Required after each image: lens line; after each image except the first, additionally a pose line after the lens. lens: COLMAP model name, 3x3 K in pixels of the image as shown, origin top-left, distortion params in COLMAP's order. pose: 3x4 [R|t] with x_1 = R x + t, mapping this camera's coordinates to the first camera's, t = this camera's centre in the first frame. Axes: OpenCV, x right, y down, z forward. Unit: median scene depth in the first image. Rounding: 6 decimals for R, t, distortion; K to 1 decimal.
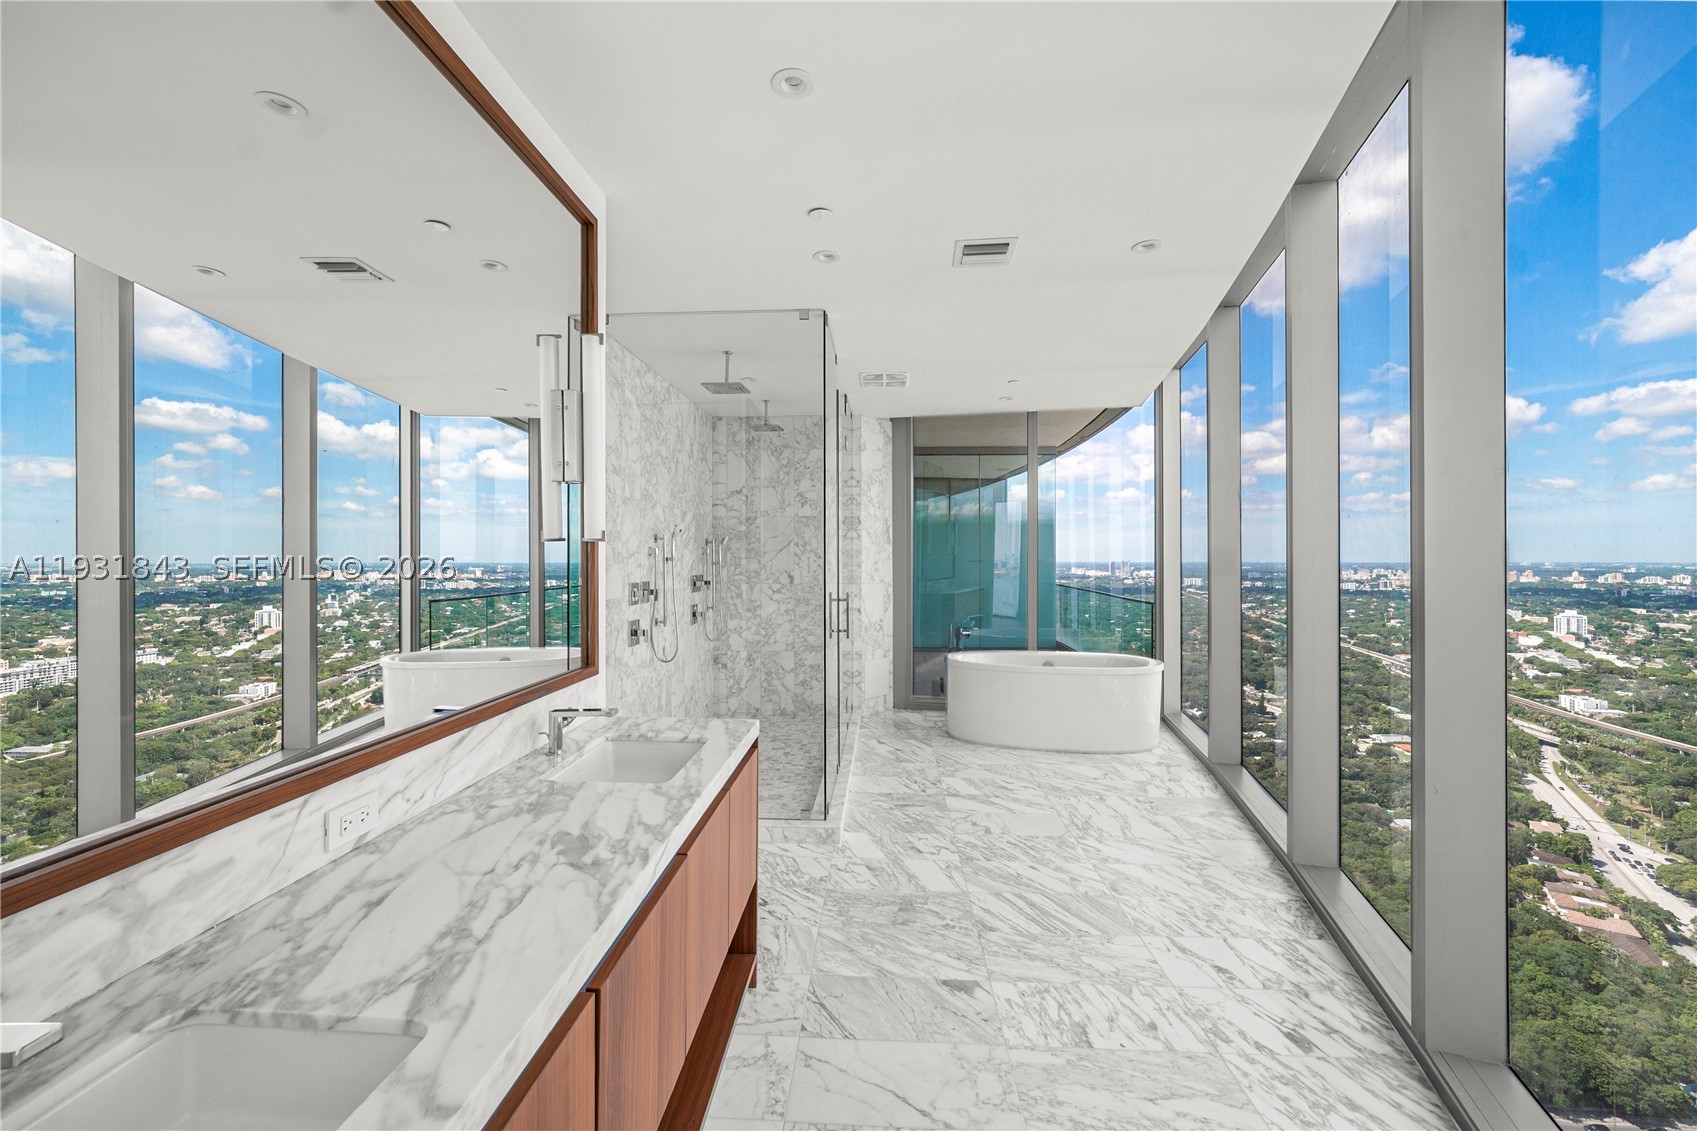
lens RADIAL K [[686.4, 0, 847.2], [0, 686.4, 559.6], [0, 0, 1]] dist [-0.012676, 0.006100]
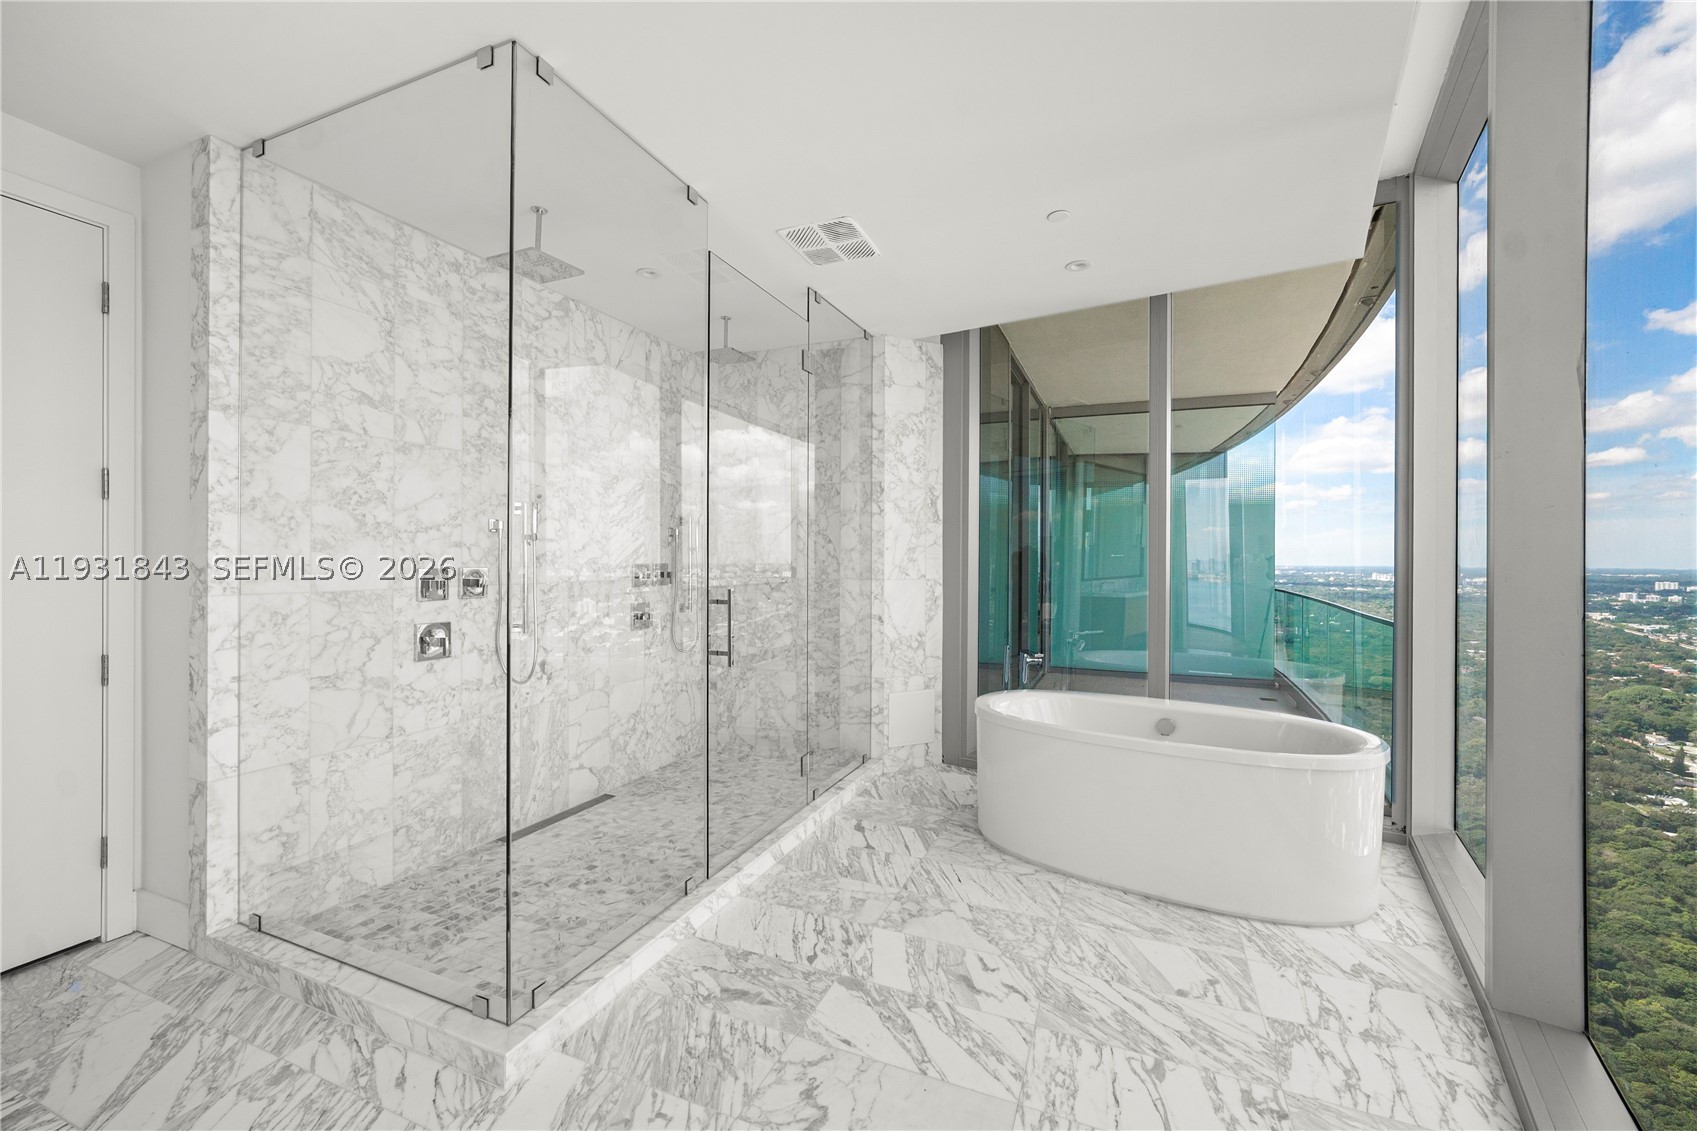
lens RADIAL K [[686.4, 0, 847.2], [0, 686.4, 559.6], [0, 0, 1]] dist [-0.012676, 0.006100]
pose [[0.942853, 0.007987, -0.333114, 0.302567], [-0.008283, 0.999966, 0.000530, 0.020785], [0.333107, 0.002260, 0.942886, 0.479071]]
